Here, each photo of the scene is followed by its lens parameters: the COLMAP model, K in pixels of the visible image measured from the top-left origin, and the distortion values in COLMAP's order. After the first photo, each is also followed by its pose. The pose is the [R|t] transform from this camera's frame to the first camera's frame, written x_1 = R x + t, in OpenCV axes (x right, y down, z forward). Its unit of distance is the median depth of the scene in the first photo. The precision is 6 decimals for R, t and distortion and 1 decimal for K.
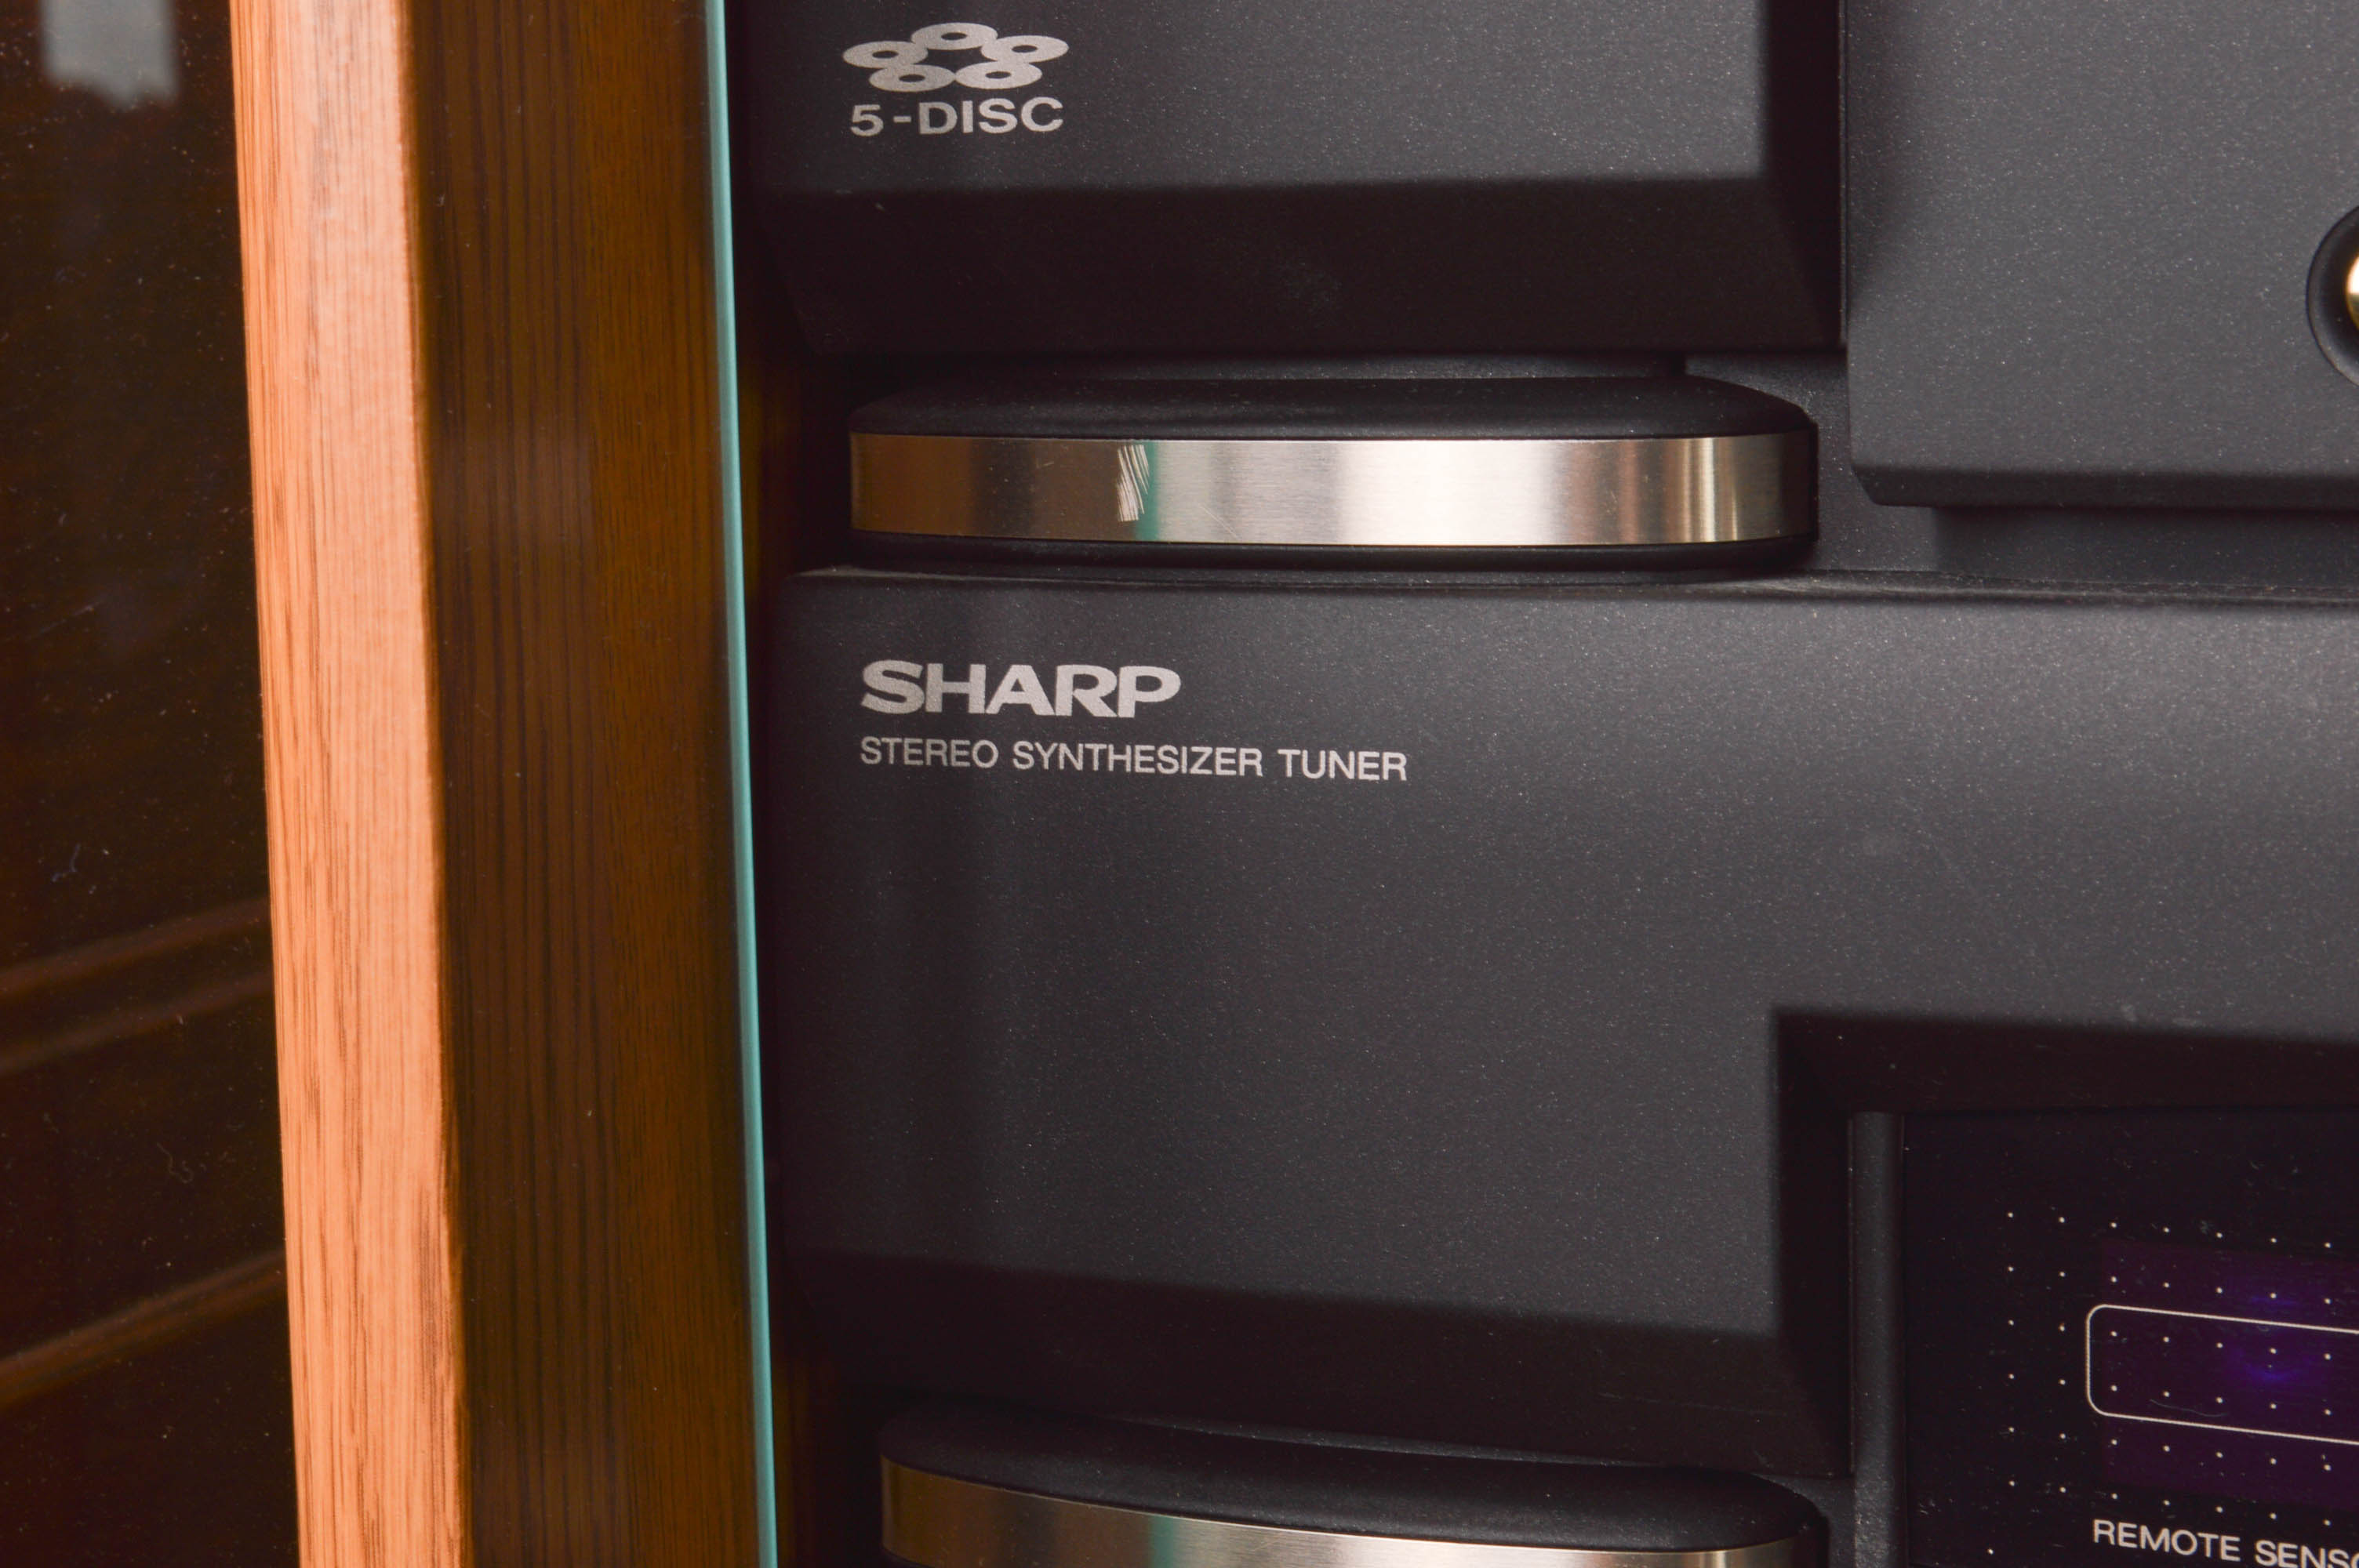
lens RADIAL K [[5302.0, 0, 1179.5], [0, 5302.0, 784.0], [0, 0, 1]] dist [0.012869, 0.135661]
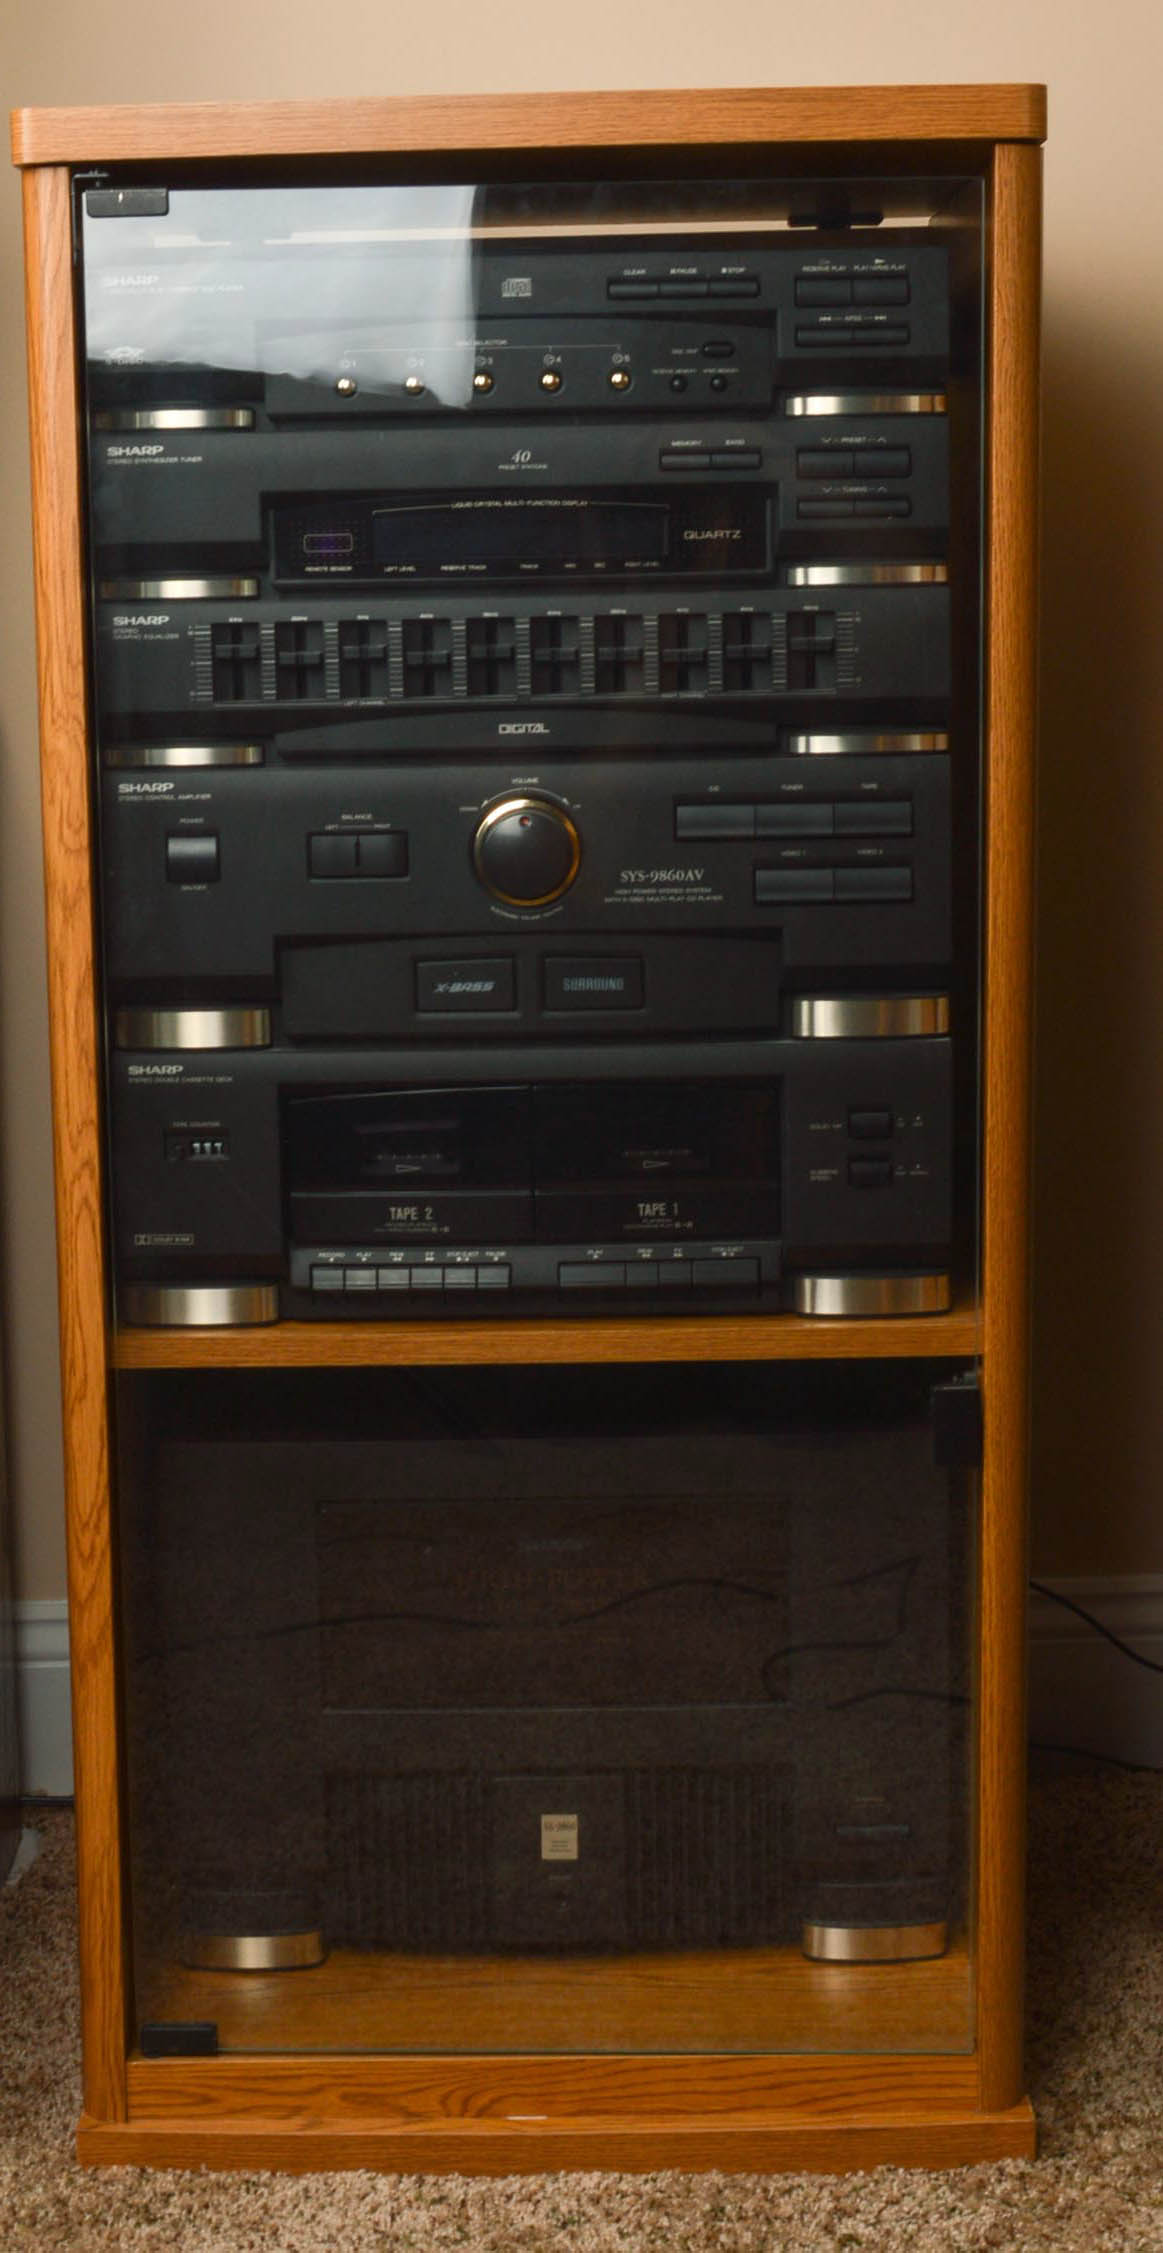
lens RADIAL K [[3564.7, 0, 498.1], [0, 3564.7, 1128.6], [0, 0, 1]] dist [-0.046854, -0.007317]
pose [[0.913726, -0.059607, 0.401936, -1.449048], [0.047644, 0.998075, 0.039704, 0.669668], [-0.403529, -0.017128, 0.914807, -3.226275]]
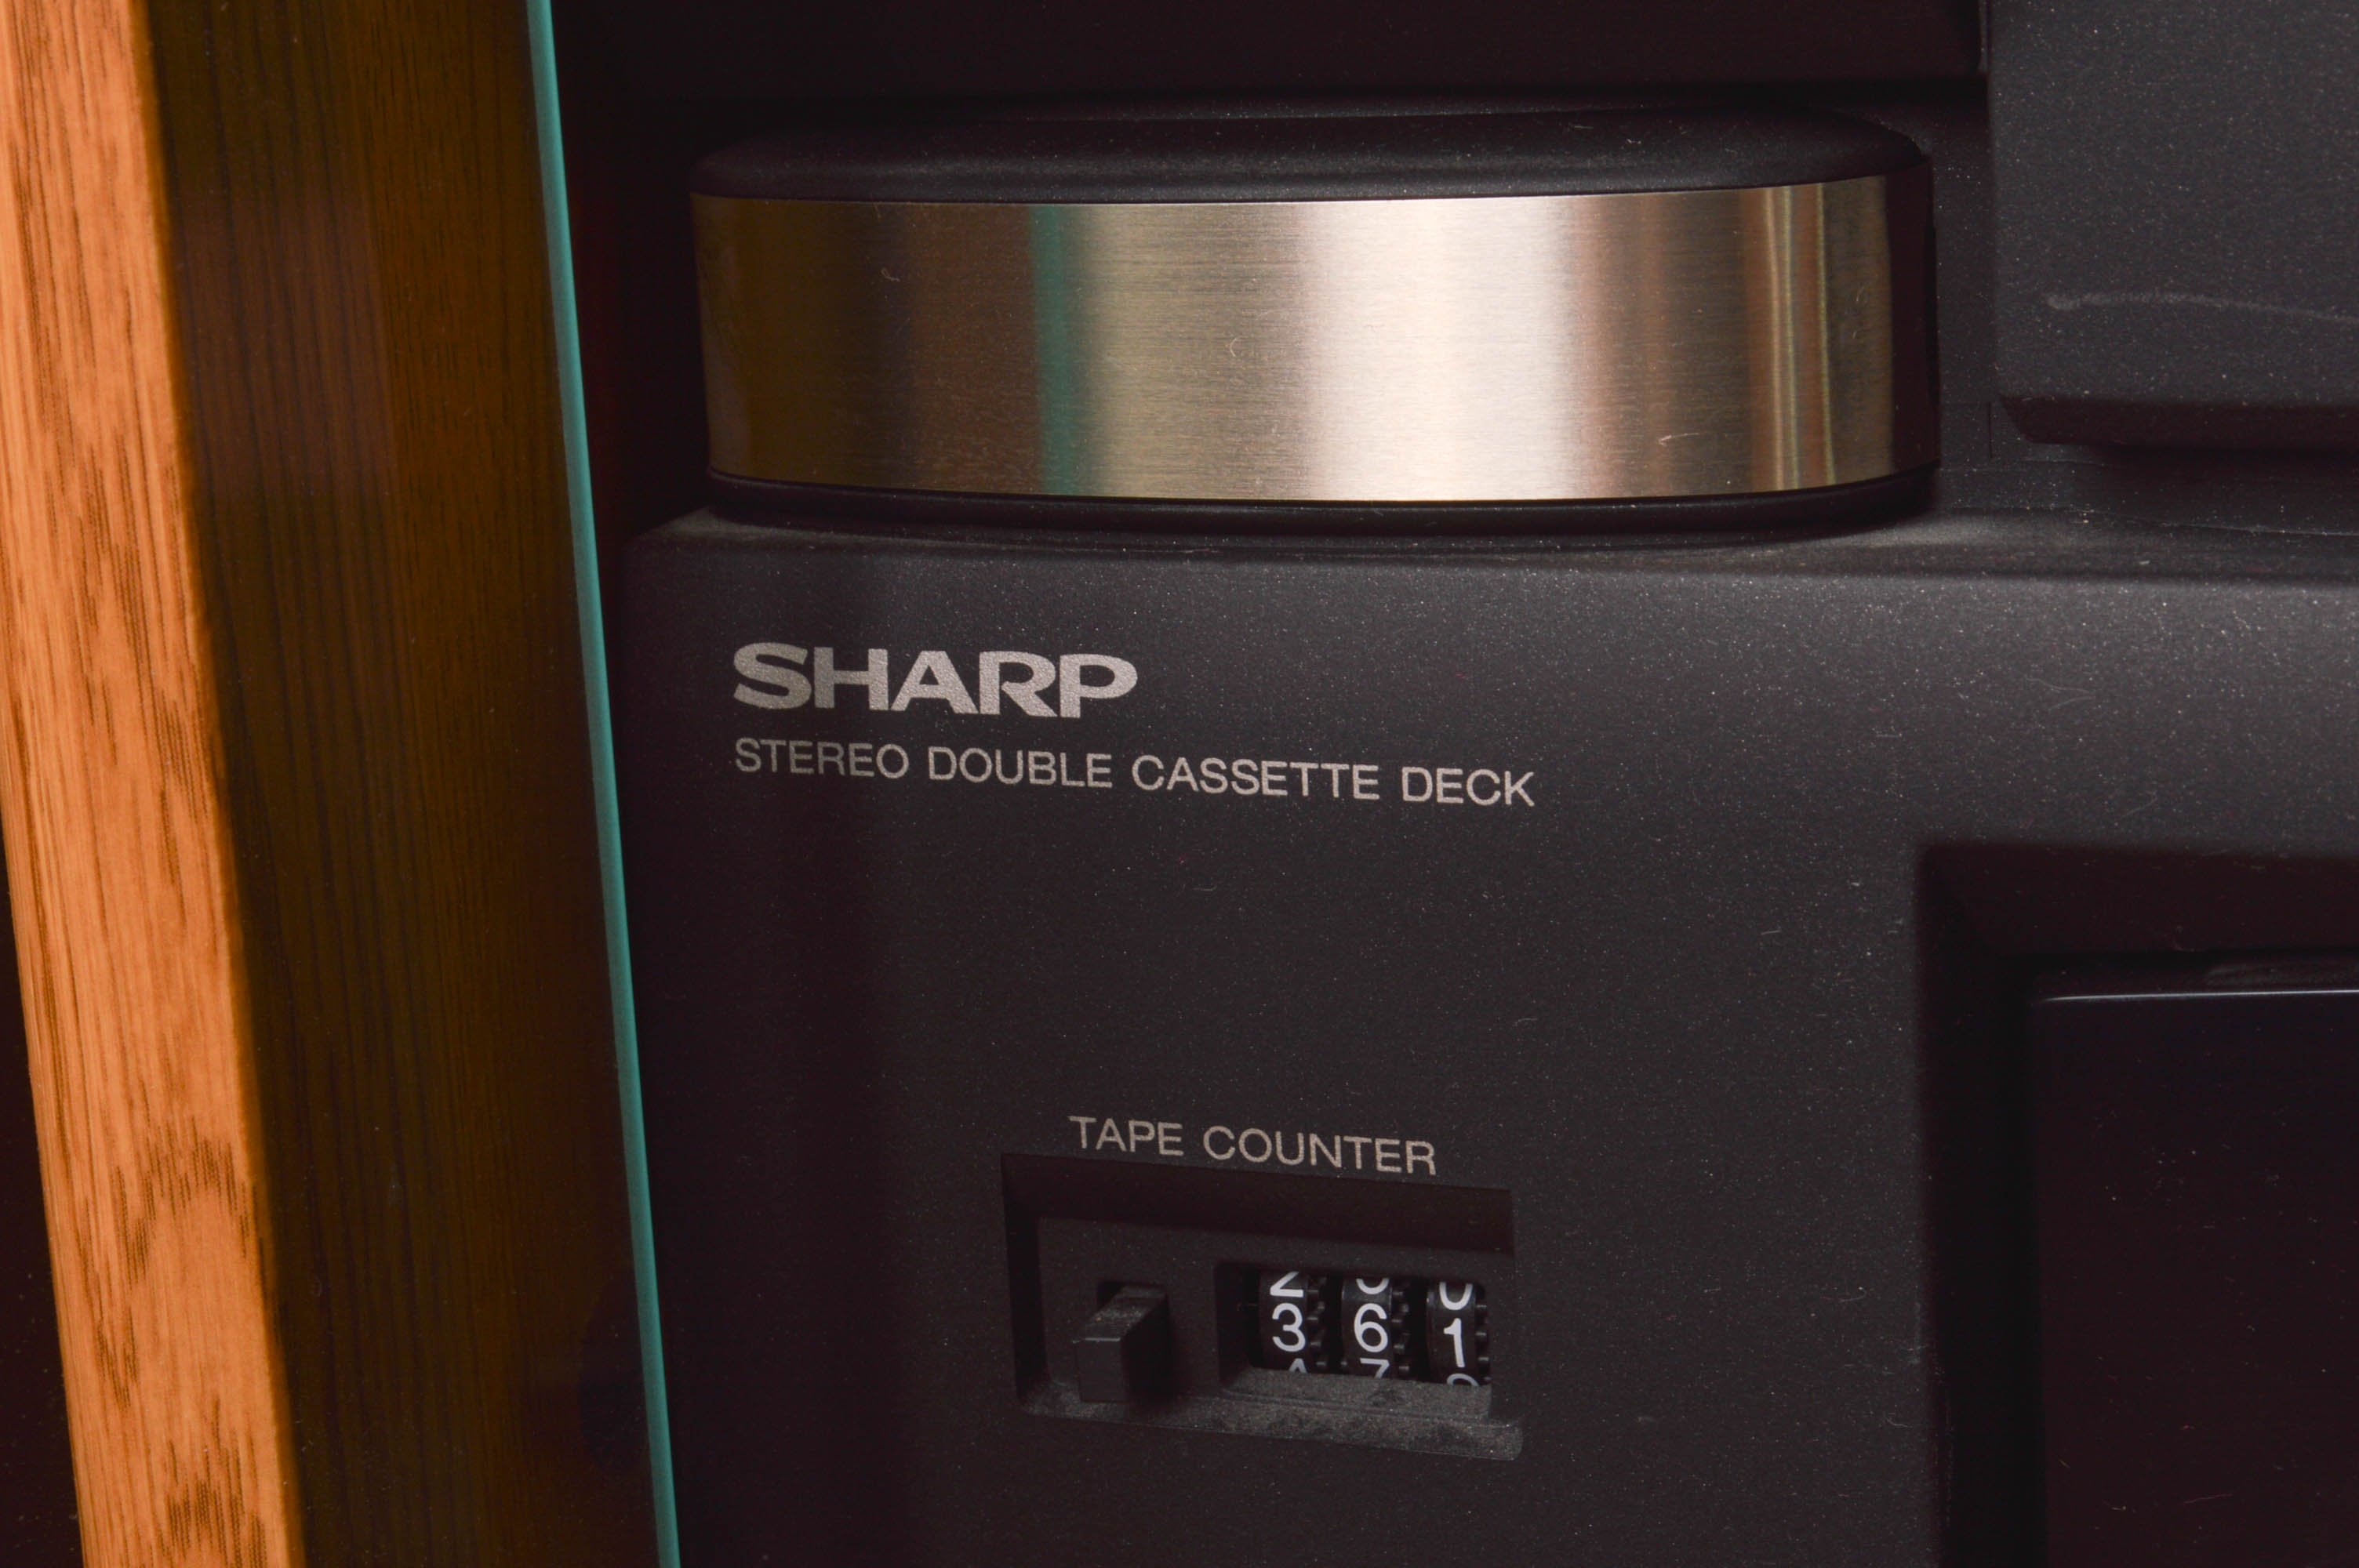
lens RADIAL K [[5302.0, 0, 1179.5], [0, 5302.0, 784.0], [0, 0, 1]] dist [0.012869, 0.135661]
pose [[0.997197, -0.050628, 0.055091, -0.024287], [0.044569, 0.993351, 0.106146, 0.685514], [-0.060098, -0.103393, 0.992823, 0.296753]]
